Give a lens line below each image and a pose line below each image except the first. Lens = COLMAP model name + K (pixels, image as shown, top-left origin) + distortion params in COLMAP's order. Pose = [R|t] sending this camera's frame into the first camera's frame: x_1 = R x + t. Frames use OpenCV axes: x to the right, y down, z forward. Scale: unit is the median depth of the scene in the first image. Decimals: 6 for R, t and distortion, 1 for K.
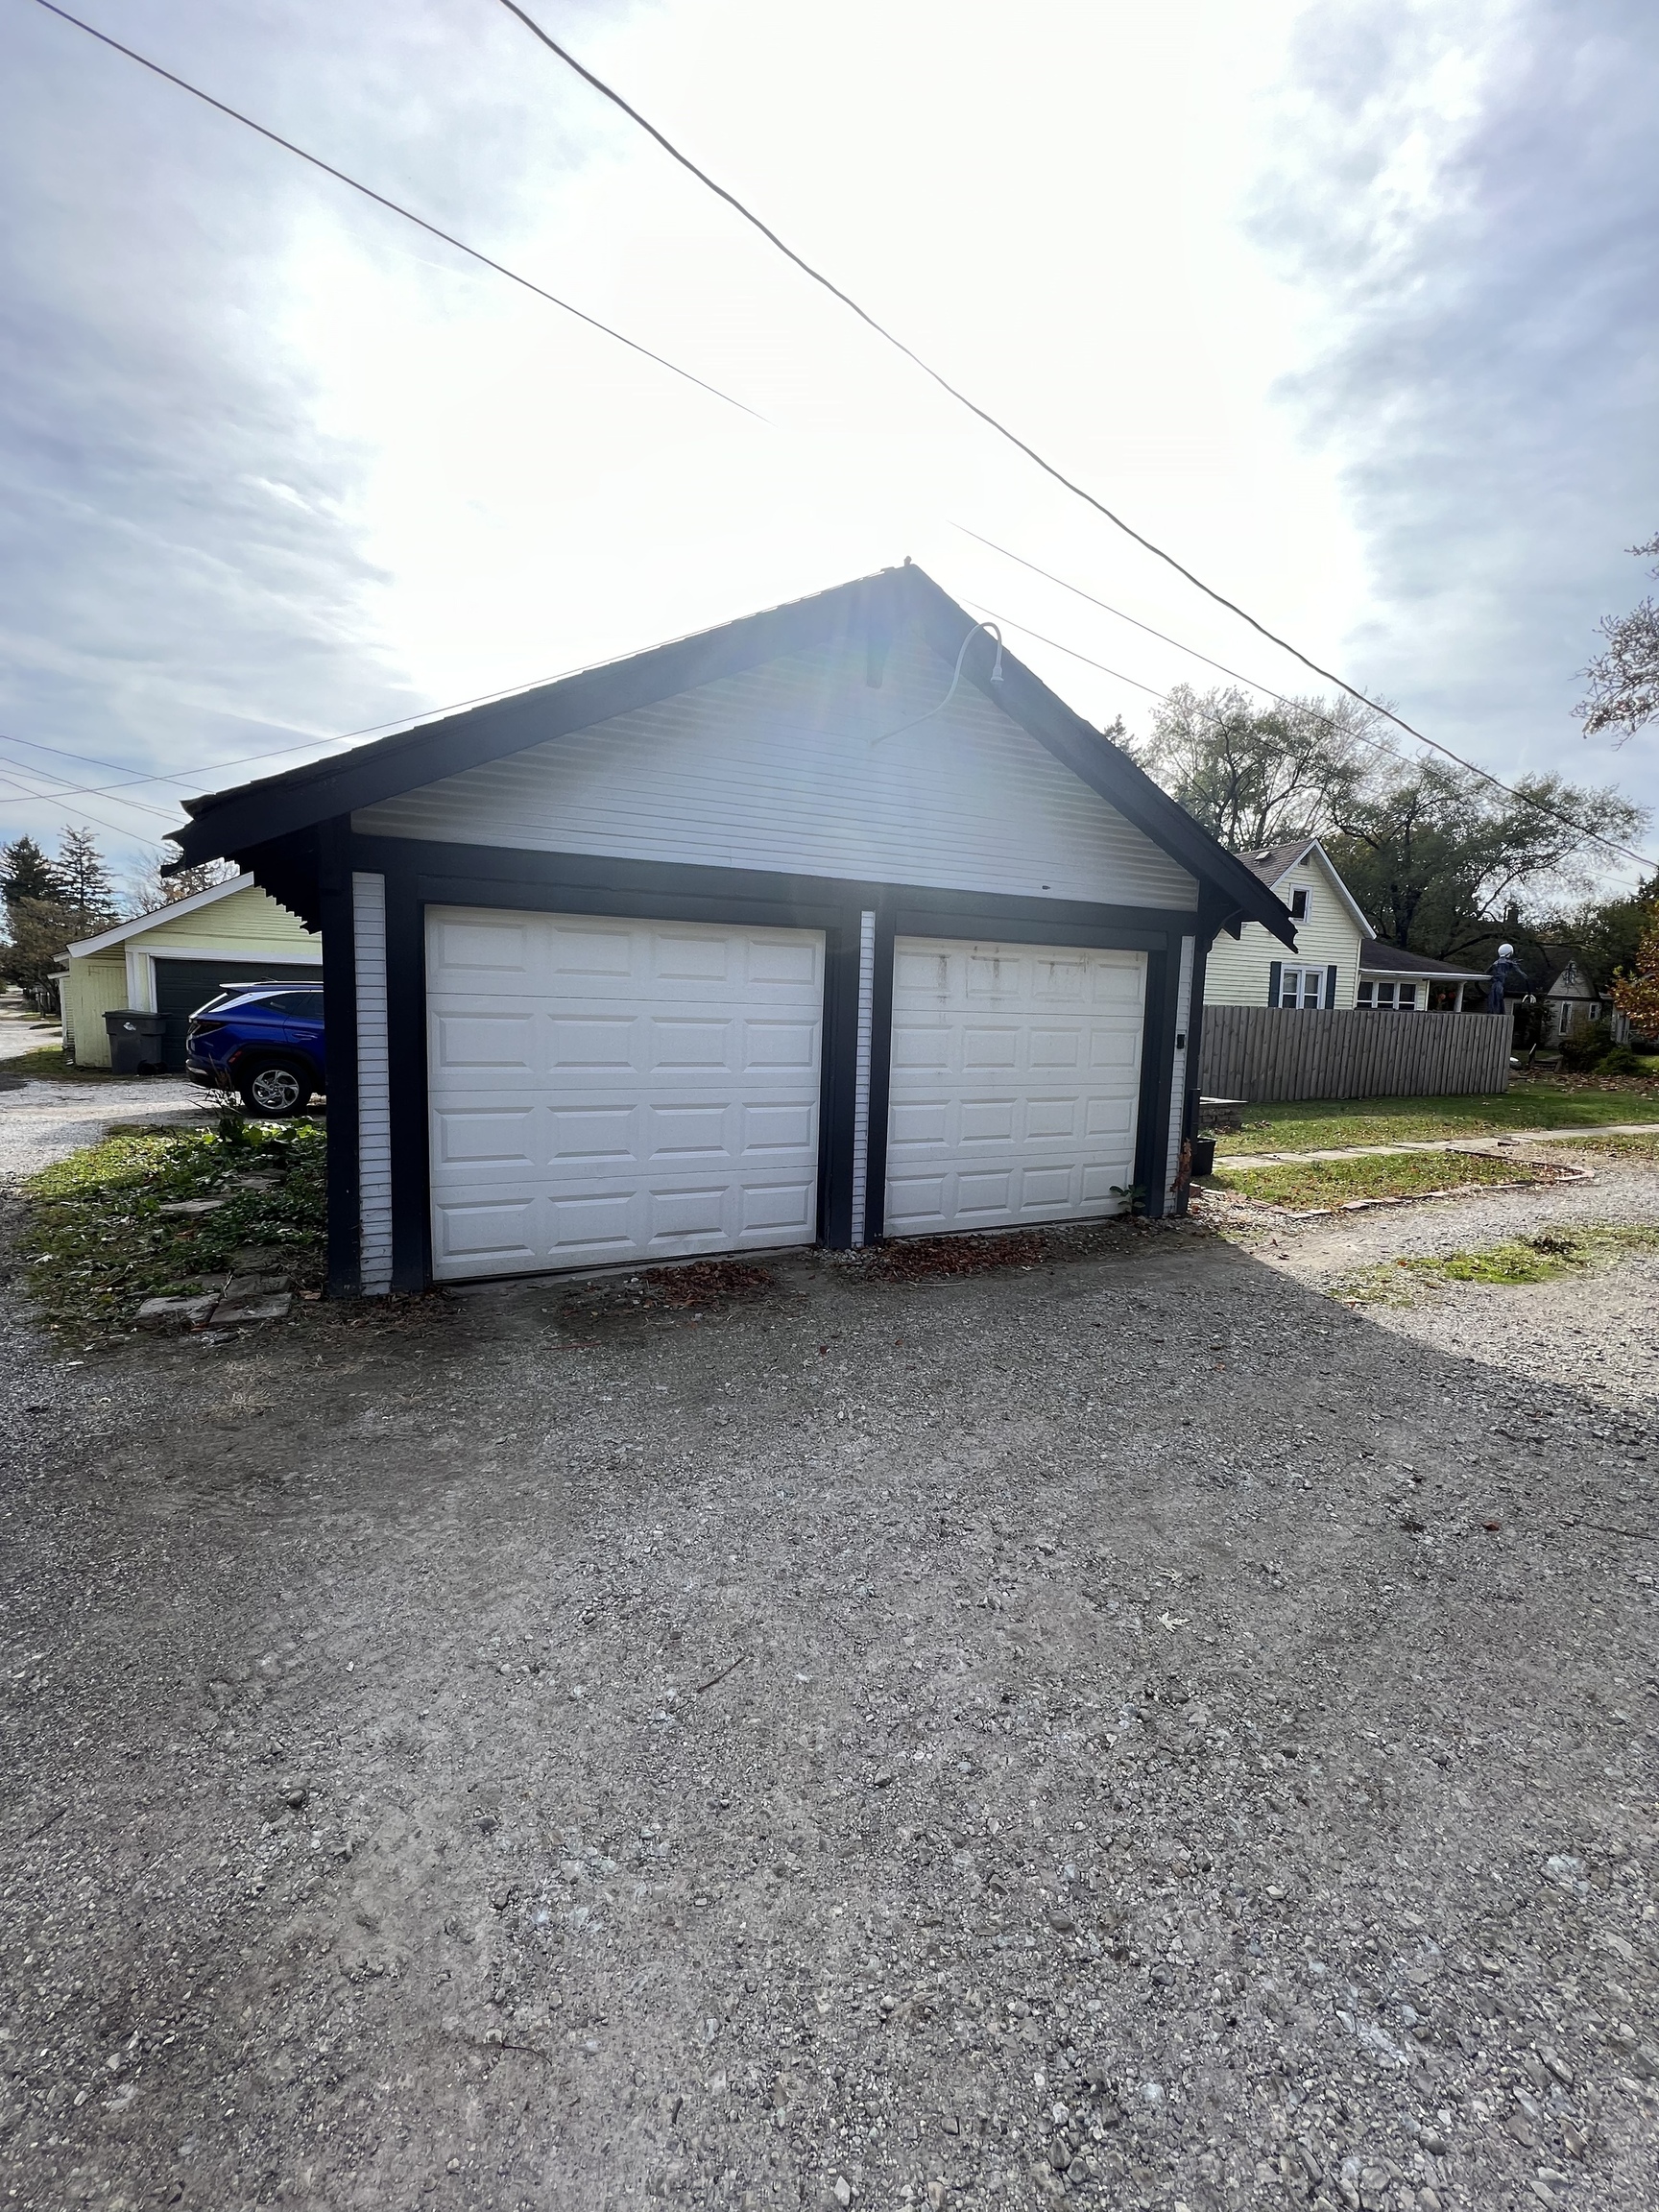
lens RADIAL K [[886.6, 0, 821.2], [0, 886.6, 1100.3], [0, 0, 1]] dist [-0.006082, 0.000887]
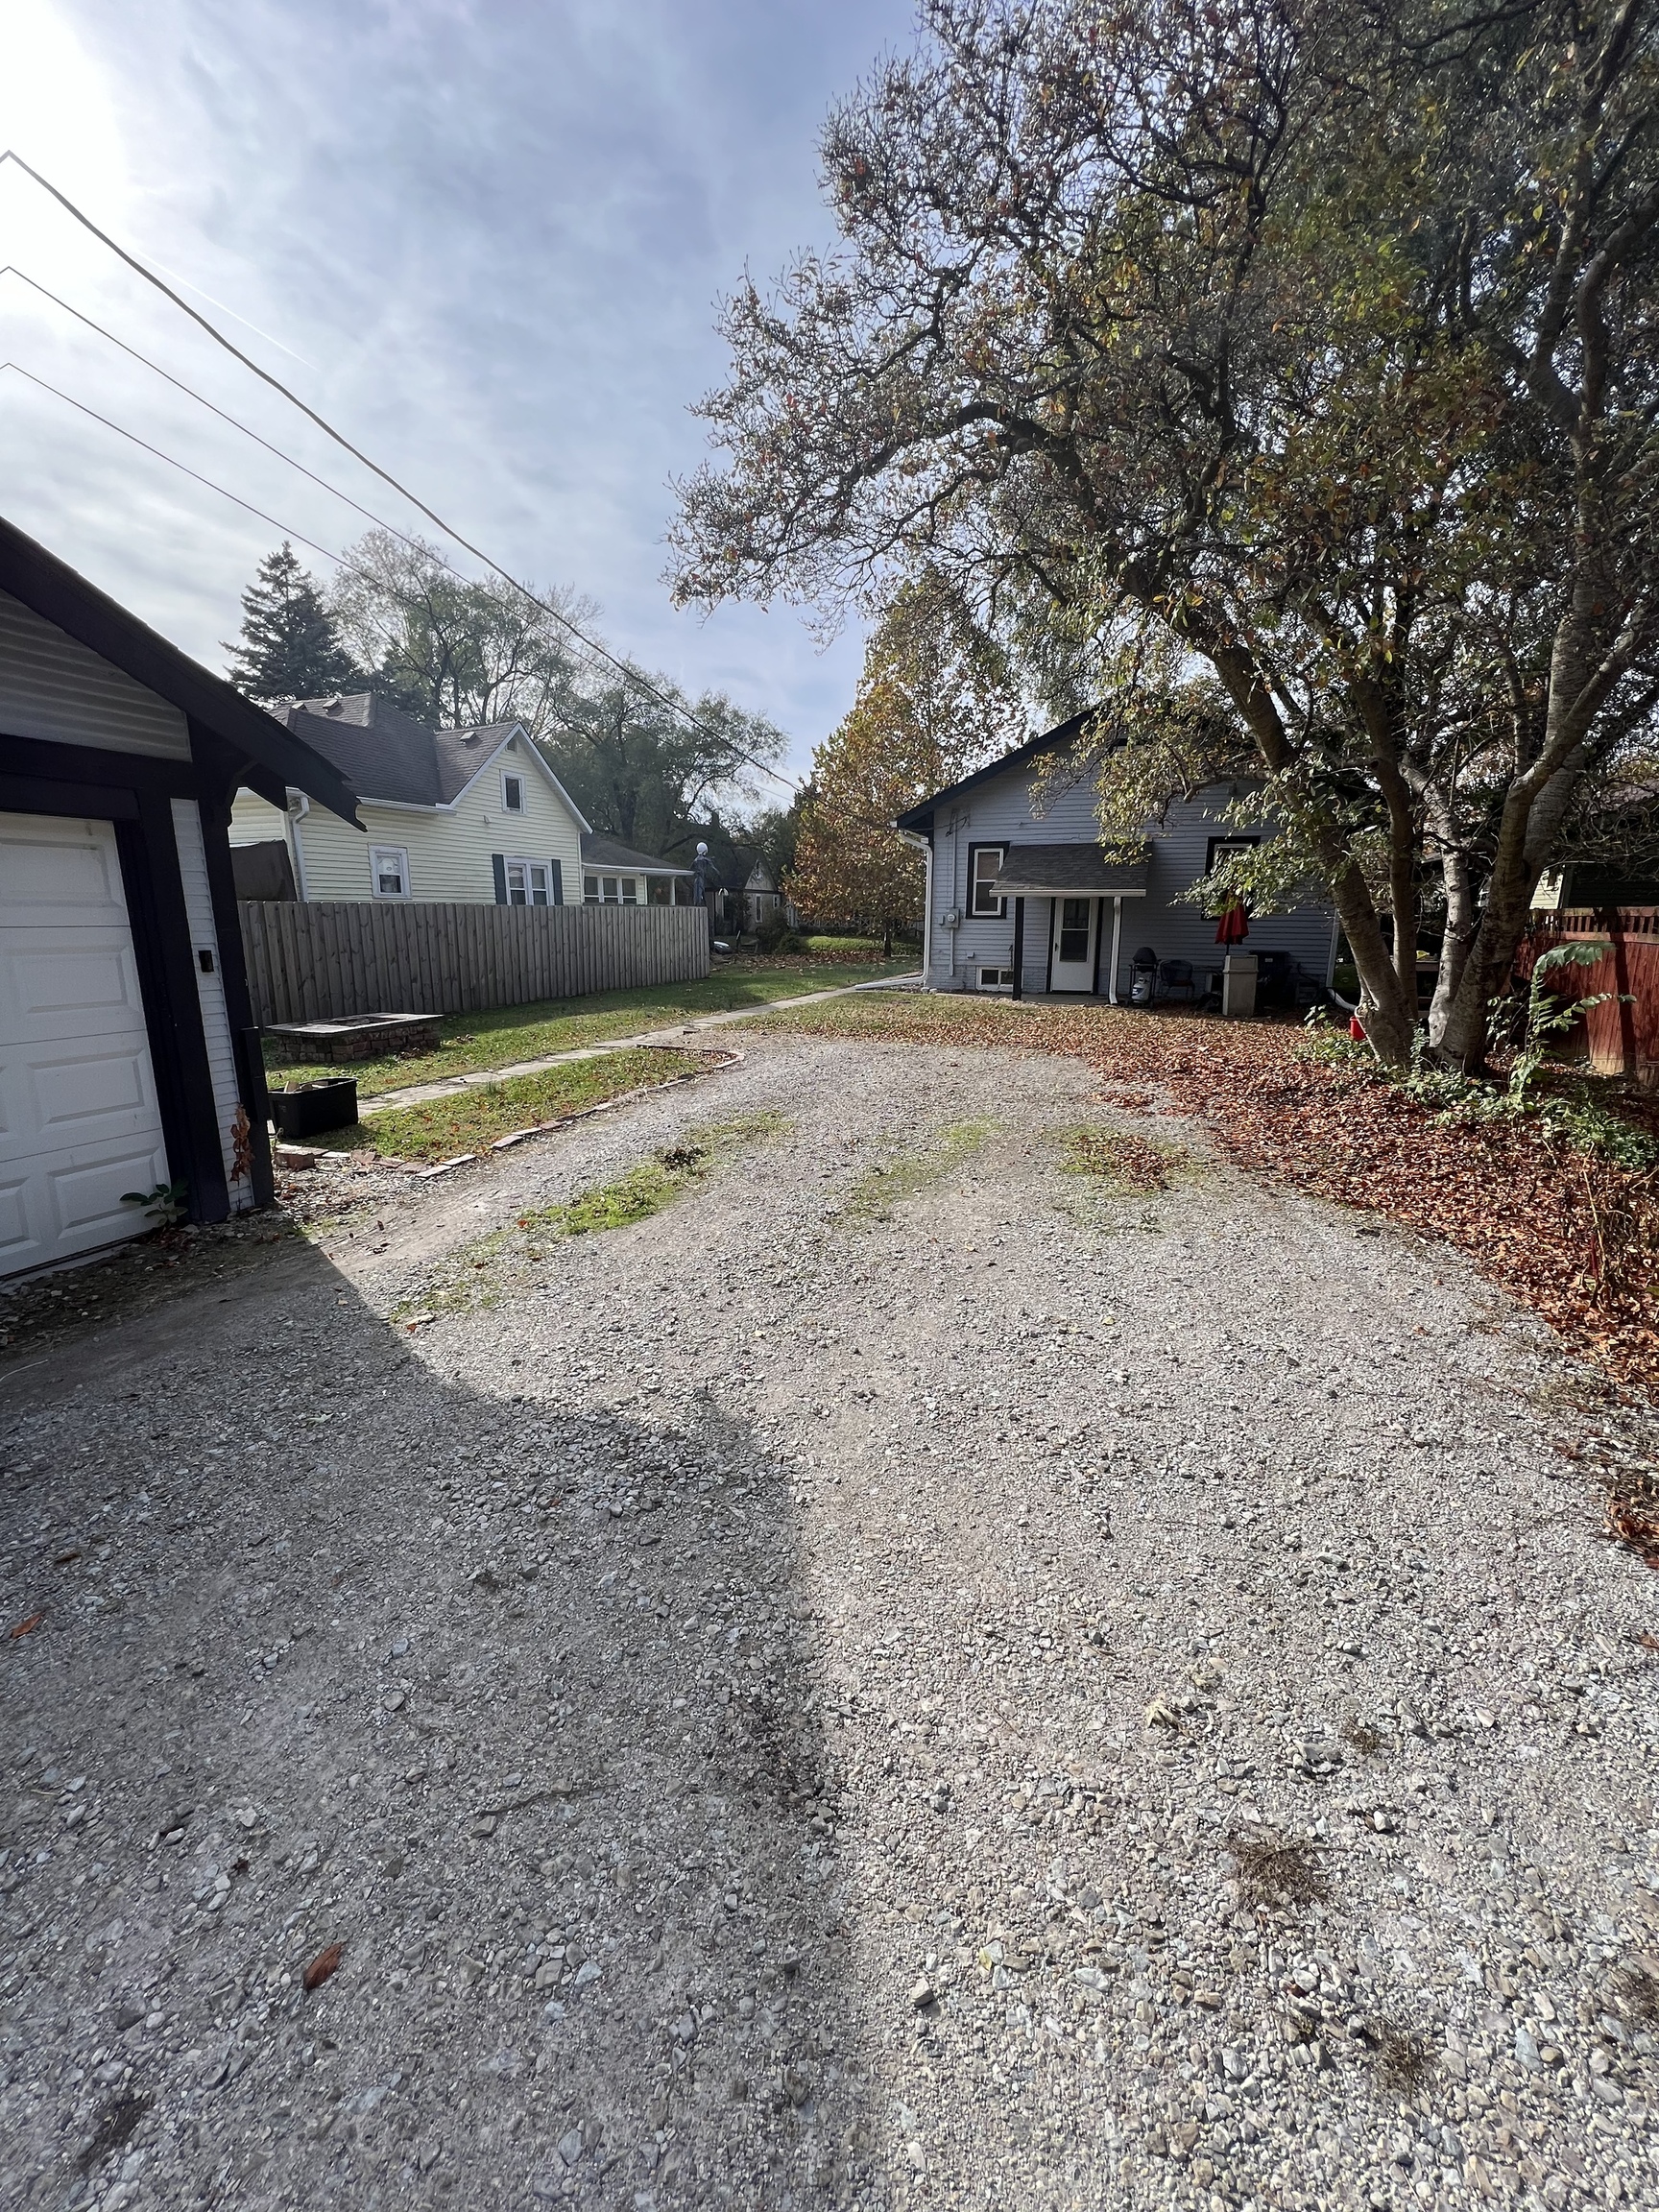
lens RADIAL K [[886.6, 0, 838.7], [0, 886.6, 1100.6], [0, 0, 1]] dist [-0.006082, 0.000887]
pose [[0.715257, -0.168951, 0.678132, 0.088663], [0.091589, 0.984630, 0.148709, -0.005684], [-0.692834, -0.044256, 0.719738, 0.057598]]
